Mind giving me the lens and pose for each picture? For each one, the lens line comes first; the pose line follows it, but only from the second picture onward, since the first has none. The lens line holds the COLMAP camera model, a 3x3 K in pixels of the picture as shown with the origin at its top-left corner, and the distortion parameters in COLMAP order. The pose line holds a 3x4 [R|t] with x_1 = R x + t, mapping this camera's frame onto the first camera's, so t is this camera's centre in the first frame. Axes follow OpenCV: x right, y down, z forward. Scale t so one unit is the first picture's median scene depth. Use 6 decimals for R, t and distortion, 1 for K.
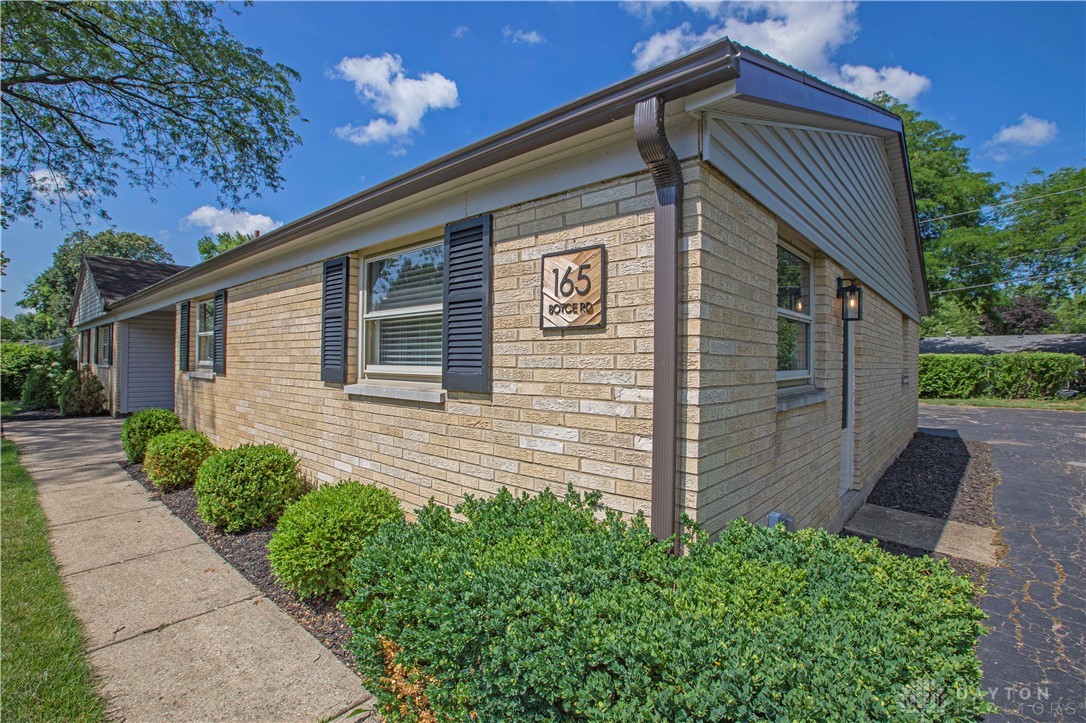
lens RADIAL K [[511.2, 0, 543.0], [0, 511.2, 361.5], [0, 0, 1]] dist [-0.063493, 0.023243]
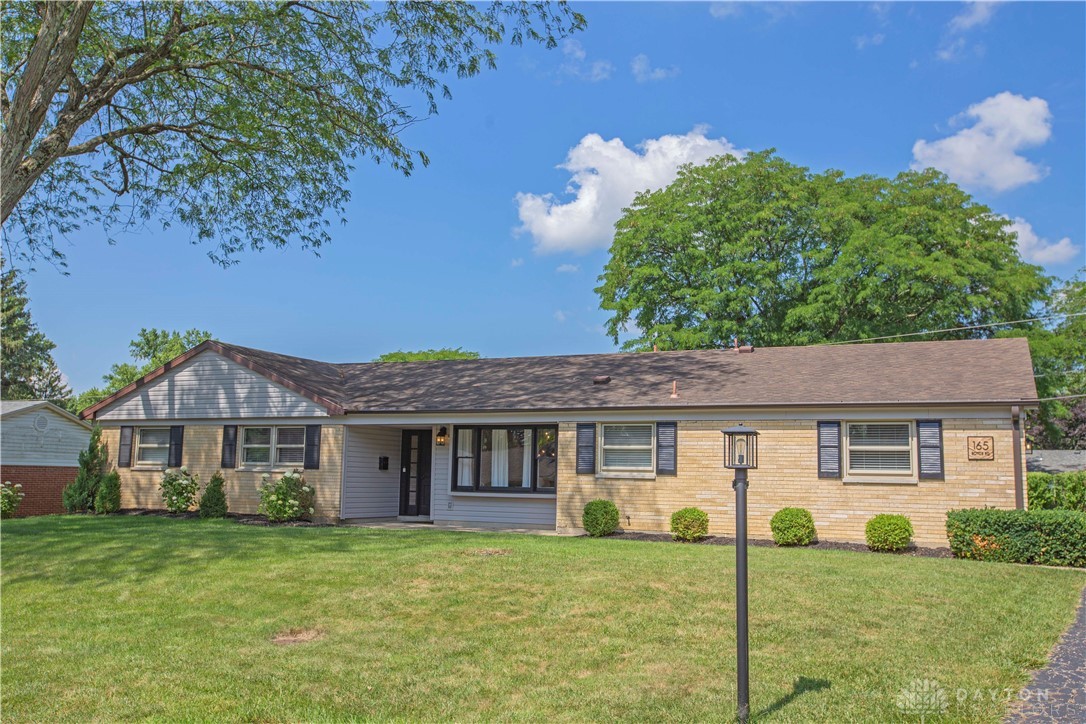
lens RADIAL K [[996.2, 0, 543.0], [0, 996.2, 362.0], [0, 0, 1]] dist [-0.006427, 0.130131]
pose [[0.958262, 0.045116, 0.282308, -2.981974], [-0.011654, 0.992813, -0.119106, 0.076385], [-0.285652, 0.110844, 0.951901, -2.940505]]
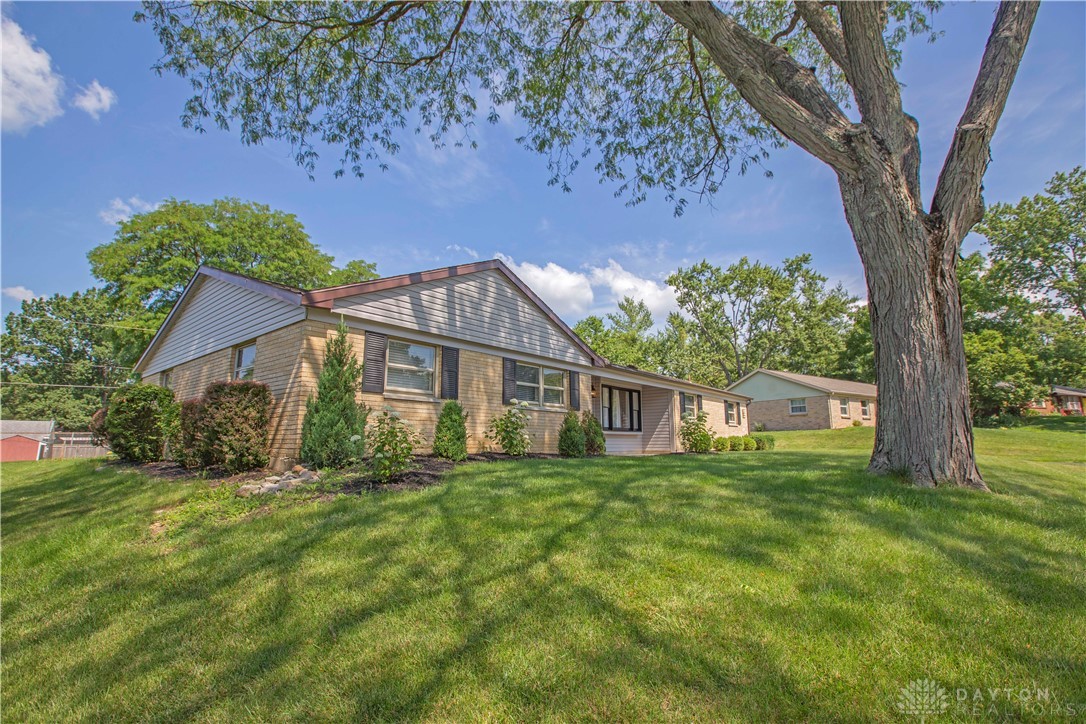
lens RADIAL K [[487.9, 0, 543.0], [0, 487.9, 362.0], [0, 0, 1]] dist [-0.024038, 0.000146]
pose [[-0.033059, 0.156163, 0.987178, -5.766715], [0.002835, 0.987729, -0.156155, 0.205808], [-0.999449, -0.002363, -0.033096, 3.261459]]
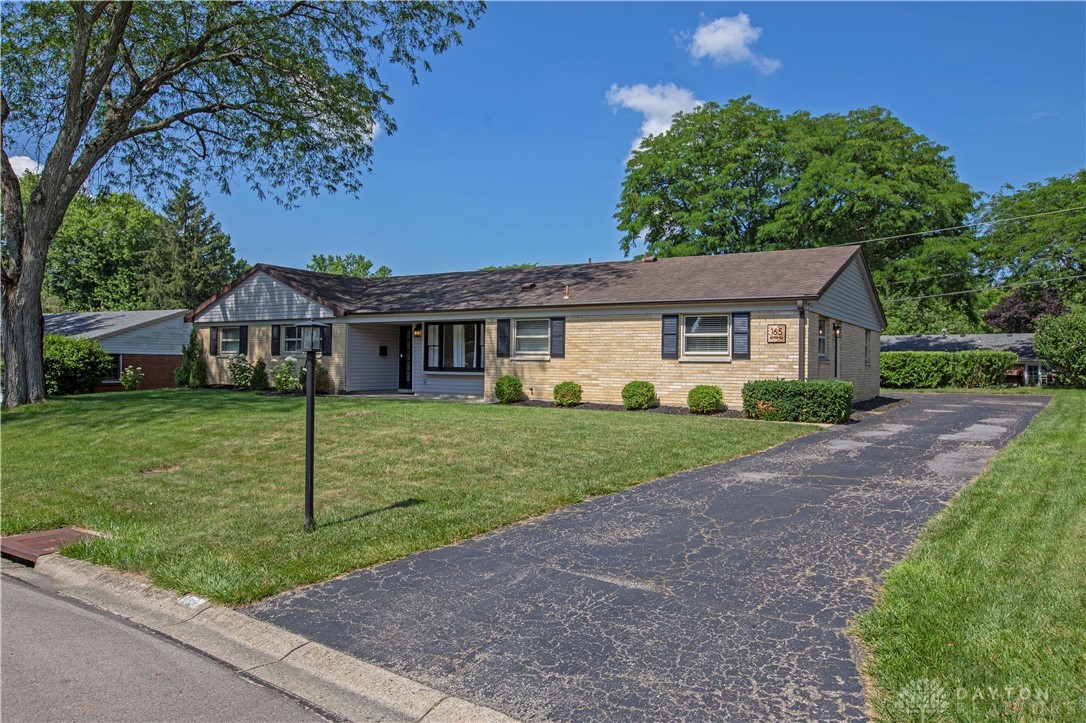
lens RADIAL K [[760.7, 0, 543.0], [0, 760.7, 361.5], [0, 0, 1]] dist [-0.050239, 0.088901]
pose [[0.986465, 0.002749, 0.163952, -1.909013], [-0.002438, 0.999995, -0.002096, 0.076418], [-0.163957, 0.001668, 0.986466, -3.252577]]
